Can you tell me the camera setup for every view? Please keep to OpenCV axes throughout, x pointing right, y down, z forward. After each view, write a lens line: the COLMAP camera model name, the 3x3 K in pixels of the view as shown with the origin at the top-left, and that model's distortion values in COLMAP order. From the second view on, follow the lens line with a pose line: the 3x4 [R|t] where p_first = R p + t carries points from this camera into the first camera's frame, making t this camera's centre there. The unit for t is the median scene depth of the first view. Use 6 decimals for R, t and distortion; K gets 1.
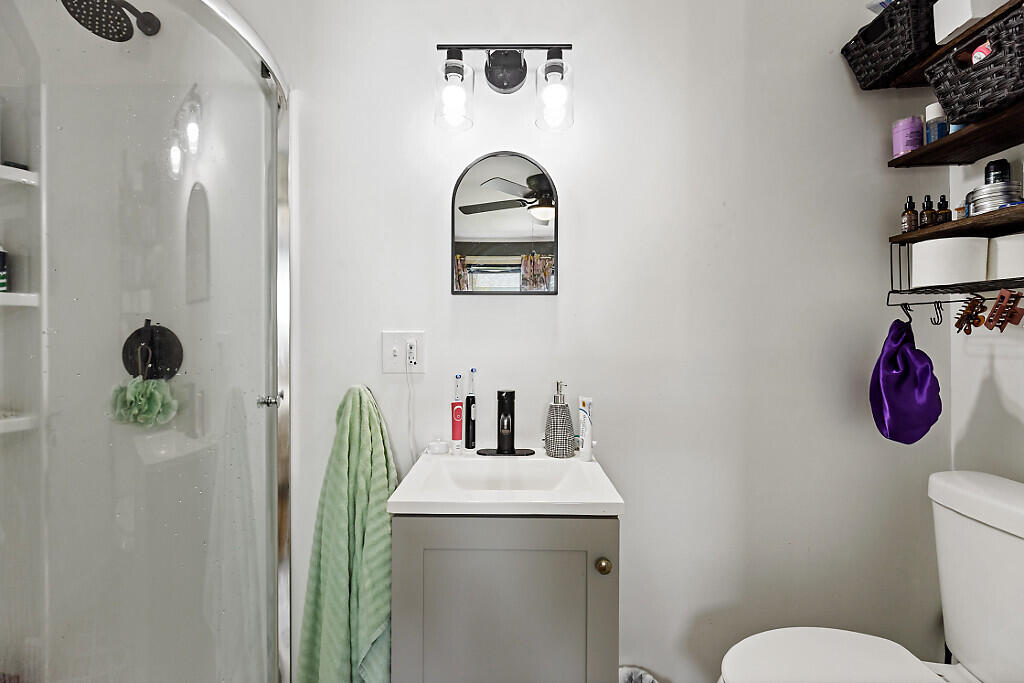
lens RADIAL K [[464.4, 0, 512.5], [0, 464.4, 337.6], [0, 0, 1]] dist [0.007968, -0.002715]
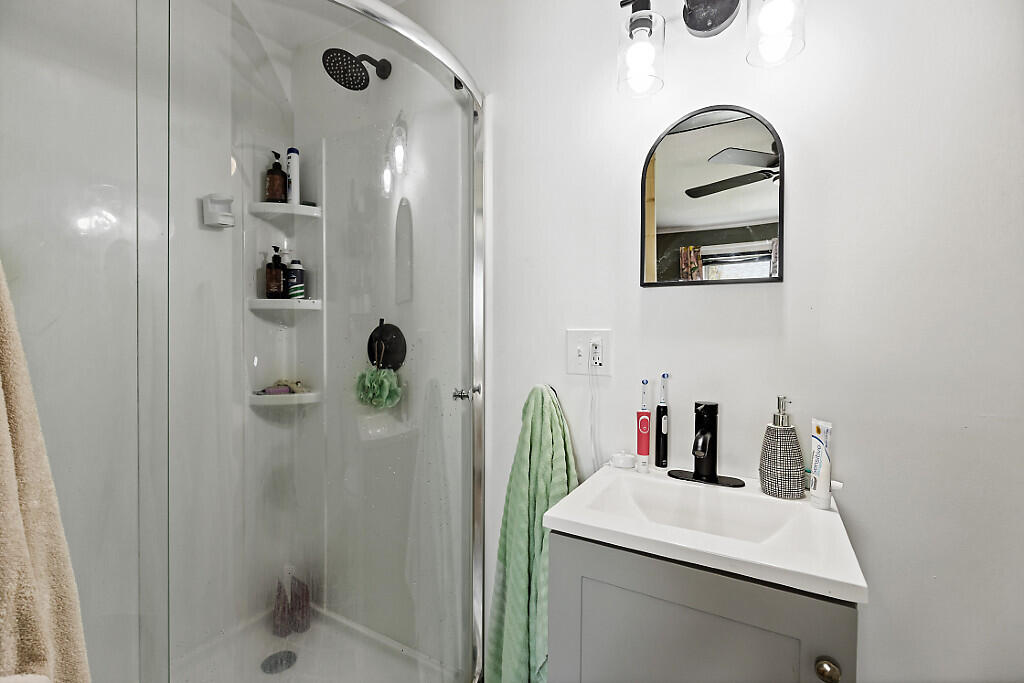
lens RADIAL K [[464.4, 0, 511.2], [0, 464.4, 339.2], [0, 0, 1]] dist [0.007968, -0.002715]
pose [[0.866735, 0.013239, -0.498593, 0.099848], [-0.010161, 0.999909, 0.008887, -0.000904], [0.498665, -0.002636, 0.866791, 0.130649]]
